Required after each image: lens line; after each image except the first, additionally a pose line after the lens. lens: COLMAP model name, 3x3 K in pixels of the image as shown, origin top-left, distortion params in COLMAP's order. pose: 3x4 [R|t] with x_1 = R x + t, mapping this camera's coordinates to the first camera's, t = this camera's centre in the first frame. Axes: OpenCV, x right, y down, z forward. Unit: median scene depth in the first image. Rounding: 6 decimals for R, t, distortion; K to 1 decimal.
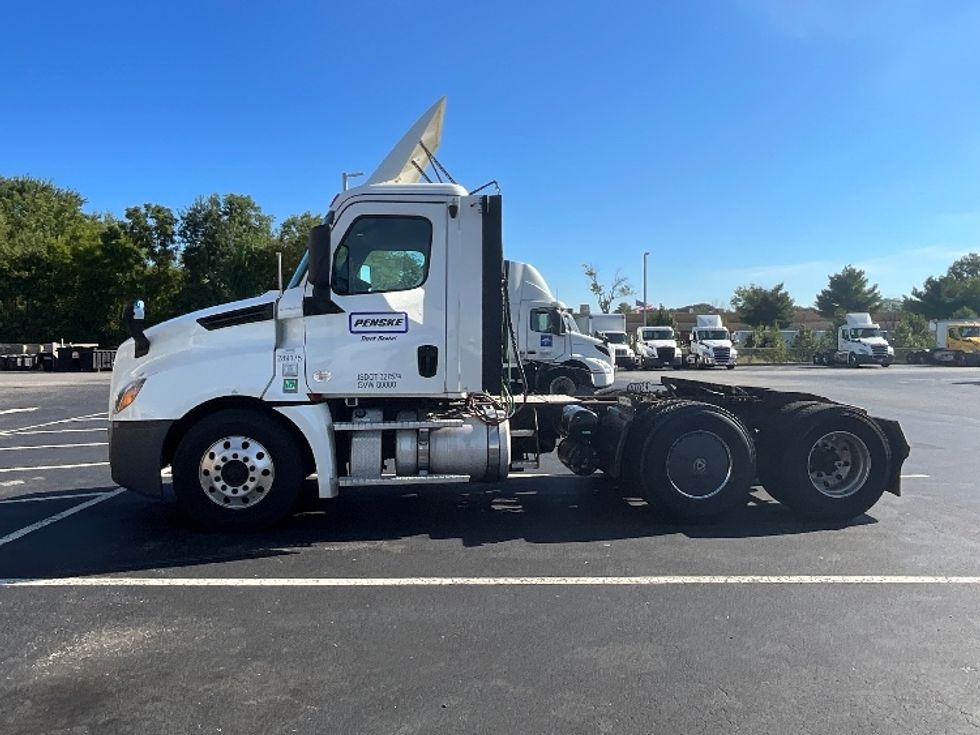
lens RADIAL K [[697.8, 0, 490.0], [0, 697.8, 367.5], [0, 0, 1]] dist [0.008899, 0.001149]
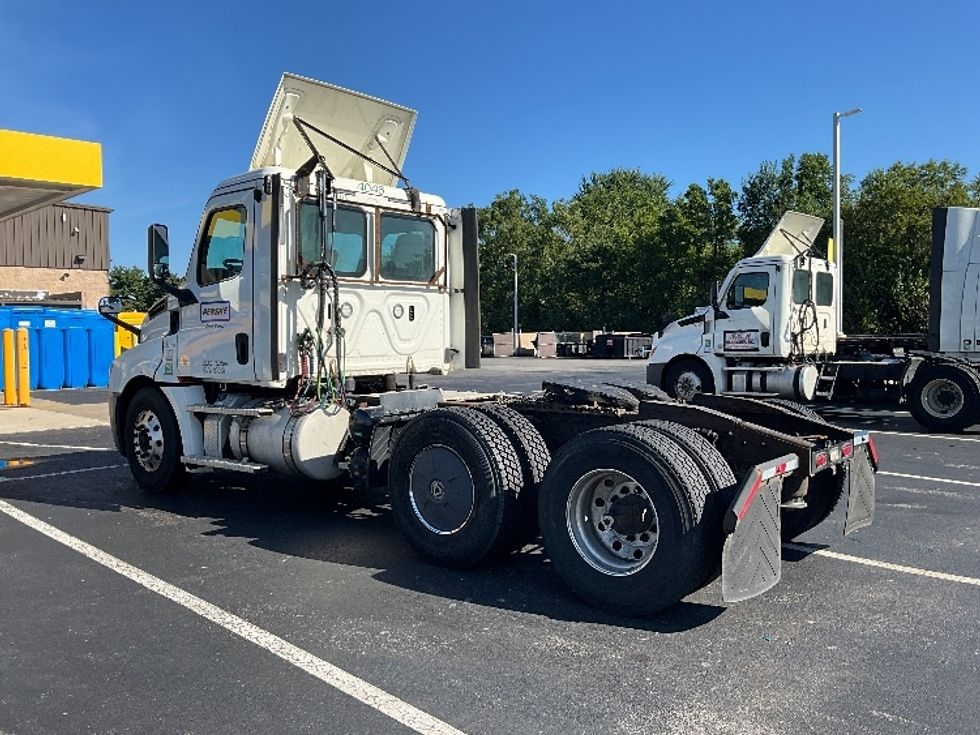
lens RADIAL K [[811.8, 0, 490.0], [0, 811.8, 367.5], [0, 0, 1]] dist [0.015054, -0.000179]
pose [[0.694960, 0.028135, -0.718497, 1.007789], [-0.019856, 0.999604, 0.019937, -0.012774], [0.718774, 0.000411, 0.695244, 0.446235]]
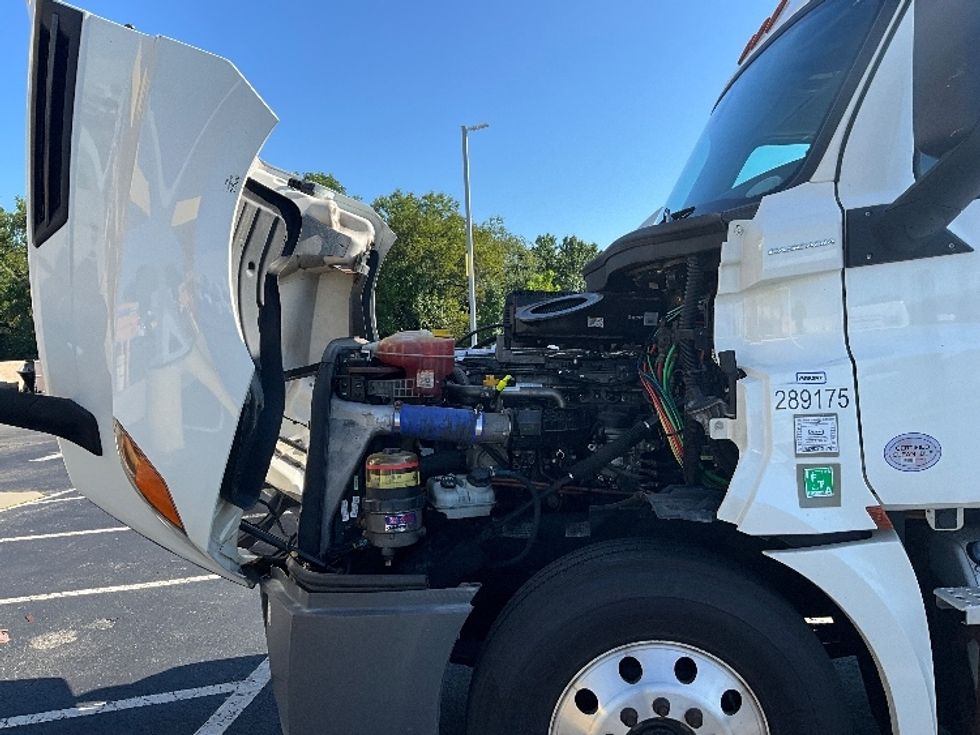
lens RADIAL K [[811.8, 0, 490.0], [0, 811.8, 367.5], [0, 0, 1]] dist [0.015054, -0.000179]
pose [[0.991592, -0.023685, -0.127215, -0.379566], [0.023223, 0.999717, -0.005109, -0.028949], [0.127300, 0.002112, 0.991862, 0.596753]]
